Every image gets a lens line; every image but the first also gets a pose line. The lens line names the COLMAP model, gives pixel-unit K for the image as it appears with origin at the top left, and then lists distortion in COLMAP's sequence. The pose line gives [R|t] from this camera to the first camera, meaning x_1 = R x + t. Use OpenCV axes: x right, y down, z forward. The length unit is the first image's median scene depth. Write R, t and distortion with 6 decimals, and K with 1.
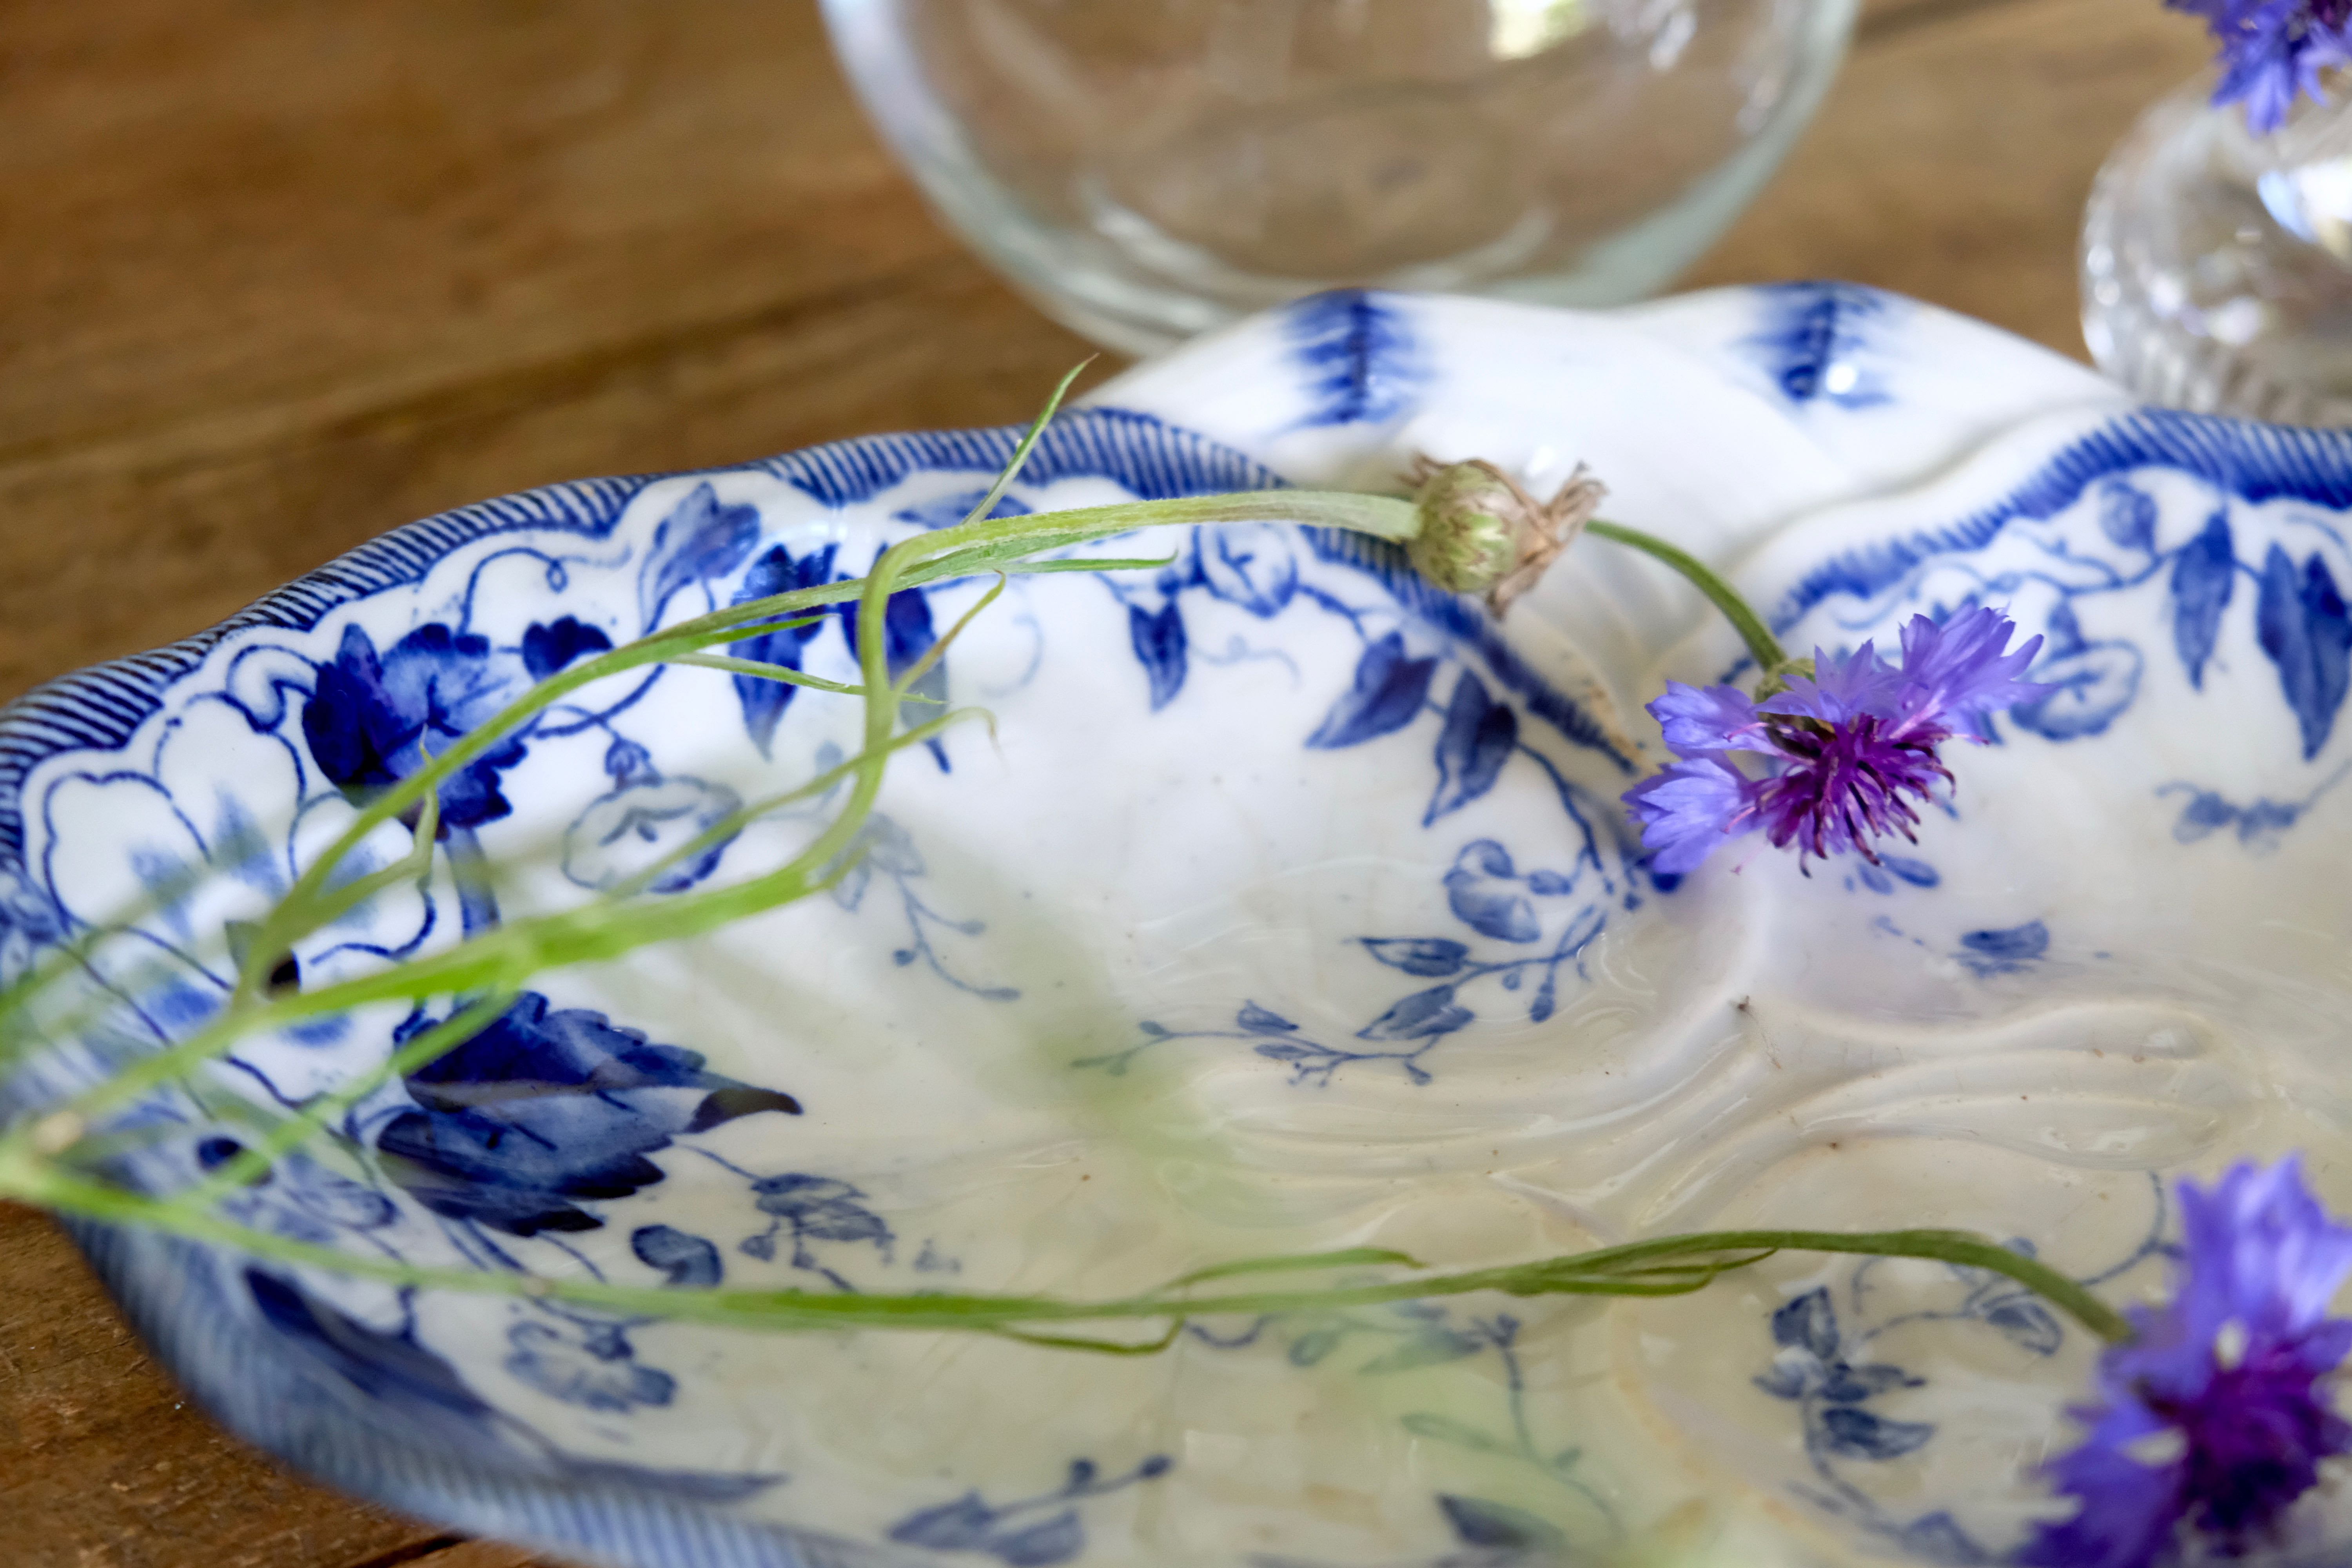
lens RADIAL K [[3614.3, 0, 1177.2], [0, 3614.3, 729.1], [0, 0, 1]] dist [-0.099007, 0.036889]
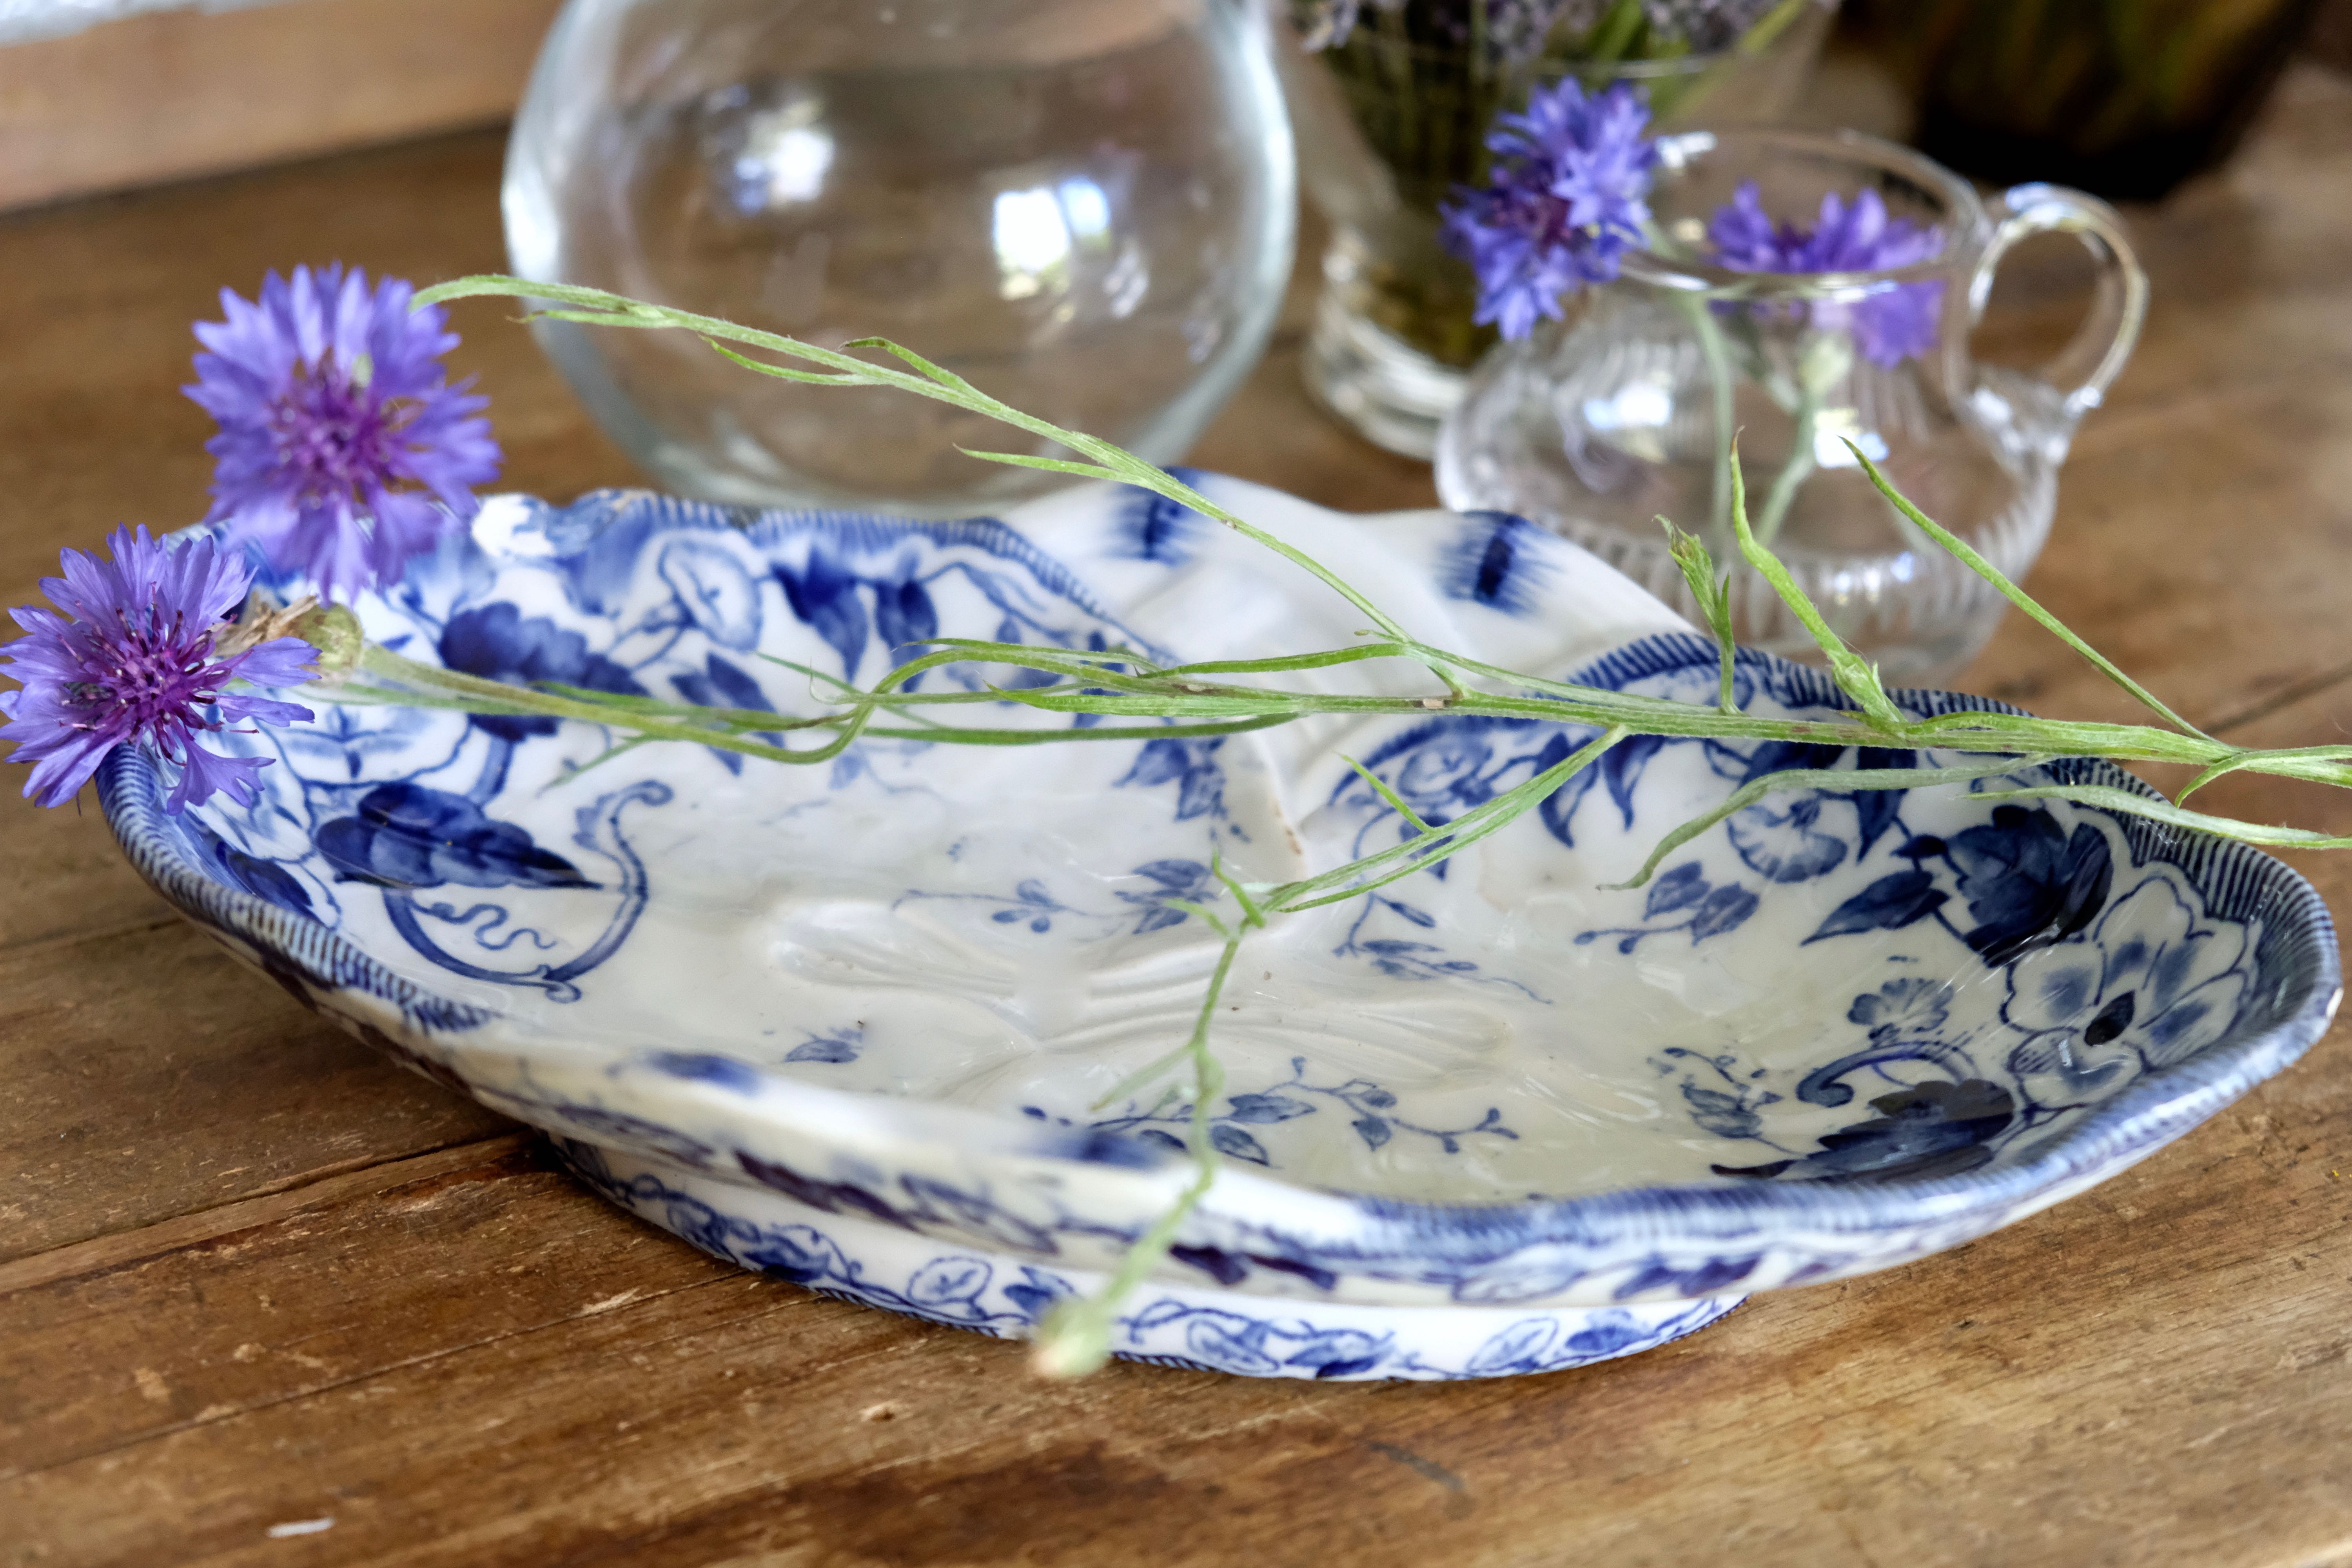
lens RADIAL K [[5163.5, 0, 1139.7], [0, 5163.5, 784.2], [0, 0, 1]] dist [-0.041973, 0.603569]
pose [[-0.919482, -0.232610, 0.316931, -0.471797], [0.190414, 0.441789, 0.876679, -1.664592], [-0.343940, 0.866438, -0.361925, 1.566546]]
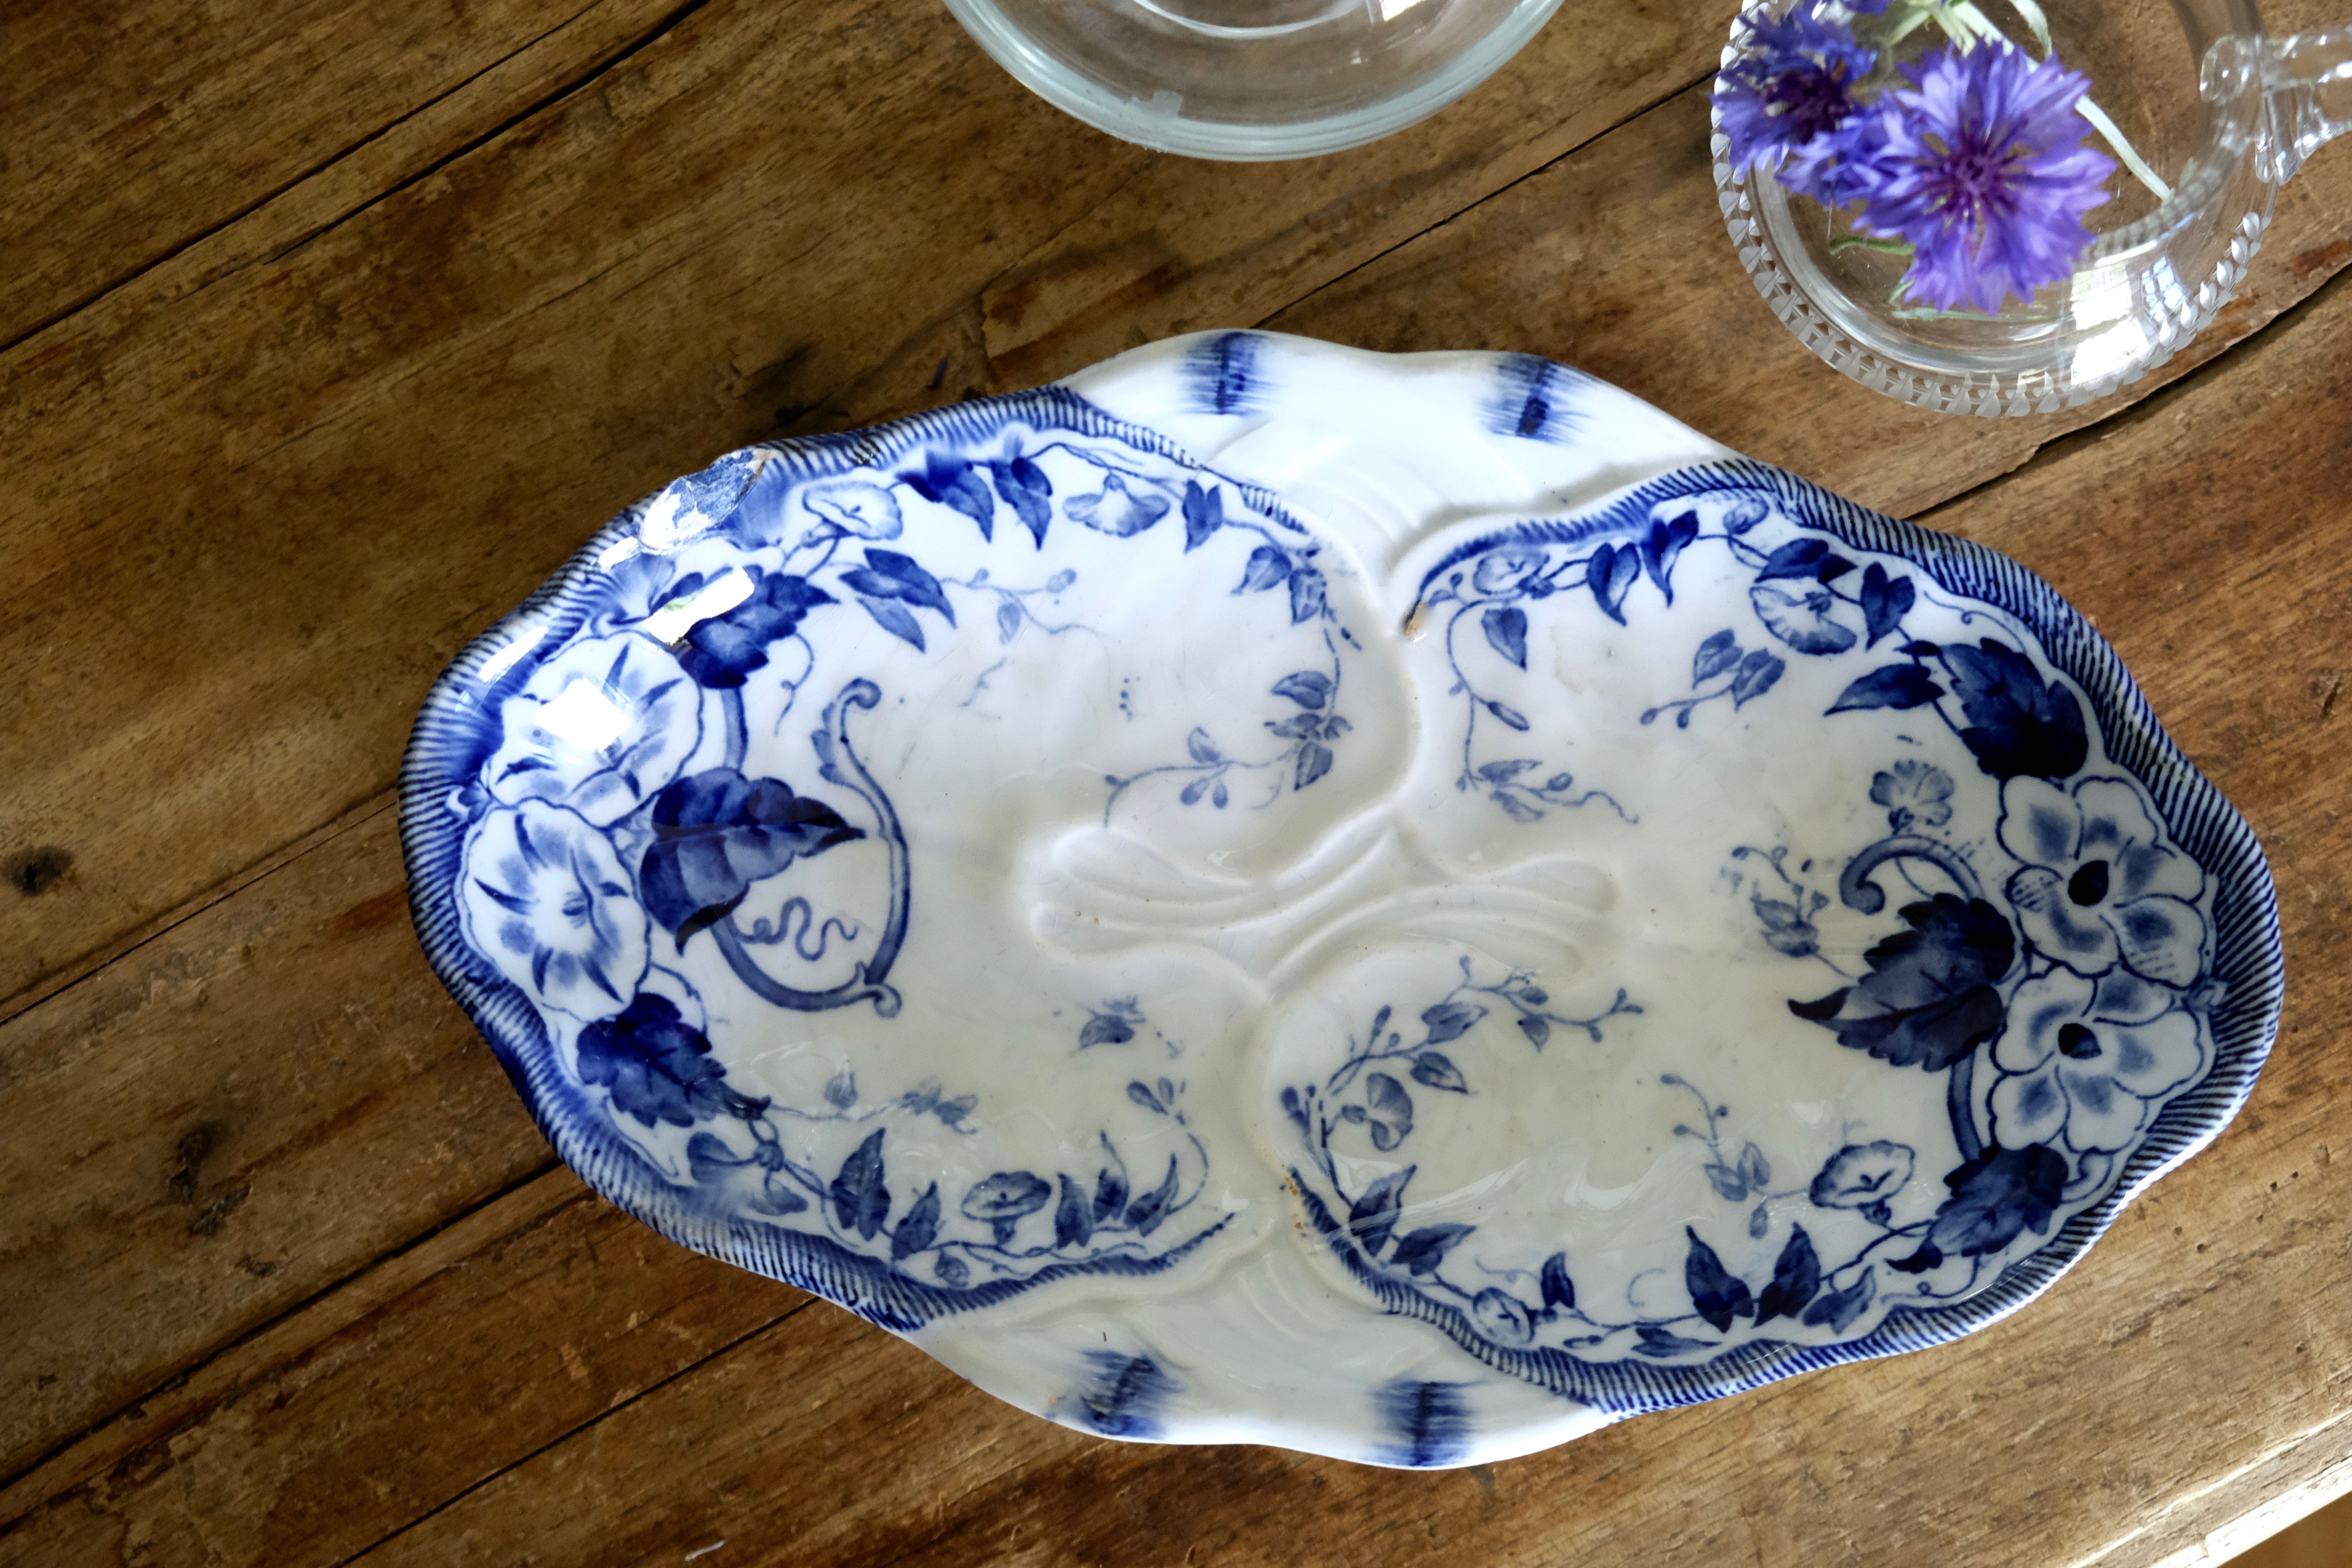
lens RADIAL K [[3747.2, 0, 1167.4], [0, 3747.2, 916.9], [0, 0, 1]] dist [-0.052204, 0.323327]
pose [[-0.984171, -0.177171, 0.004203, 0.202179], [0.103485, -0.555275, 0.825203, -1.422525], [-0.143868, 0.812576, 0.564821, -0.095748]]
